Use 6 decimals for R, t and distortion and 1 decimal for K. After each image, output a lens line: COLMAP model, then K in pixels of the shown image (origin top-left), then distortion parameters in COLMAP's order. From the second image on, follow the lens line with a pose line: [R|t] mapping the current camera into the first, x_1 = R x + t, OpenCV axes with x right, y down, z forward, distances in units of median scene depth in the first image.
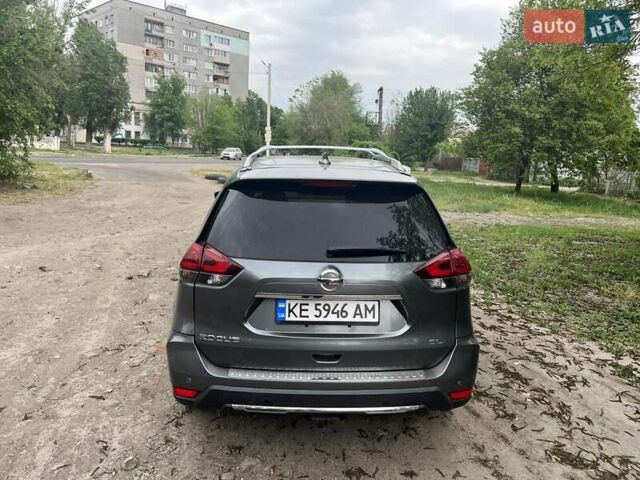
lens RADIAL K [[486.2, 0, 320.0], [0, 486.2, 240.0], [0, 0, 1]] dist [0.054281, -0.079457]
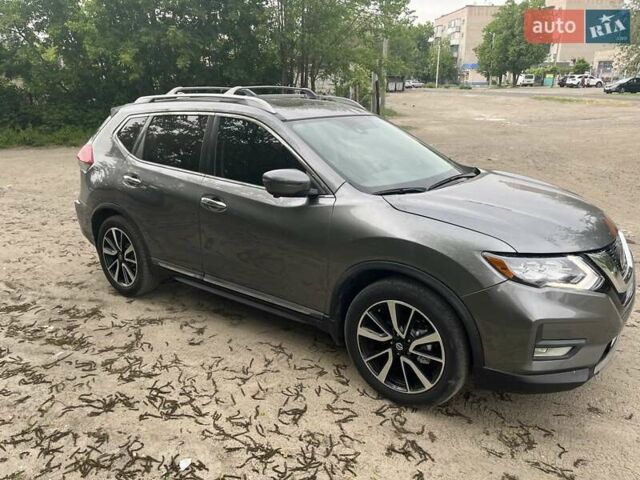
lens RADIAL K [[486.2, 0, 320.0], [0, 486.2, 240.0], [0, 0, 1]] dist [0.054281, -0.079457]
pose [[-0.643177, 0.193152, -0.740956, 0.063478], [-0.164849, 0.910043, 0.380325, -0.027218], [0.747762, 0.366762, -0.553478, 0.156448]]
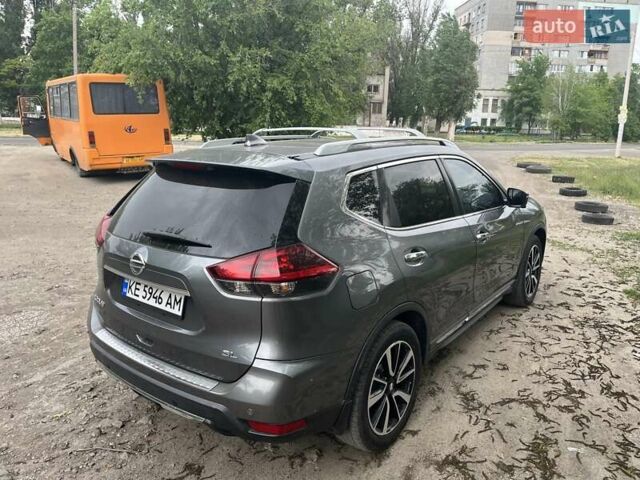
lens RADIAL K [[486.2, 0, 320.0], [0, 486.2, 240.0], [0, 0, 1]] dist [0.054281, -0.079457]
pose [[0.754075, 0.116700, -0.646337, 0.049613], [-0.100890, 0.992990, 0.061582, -0.003318], [0.648993, 0.018771, 0.760563, 0.025193]]
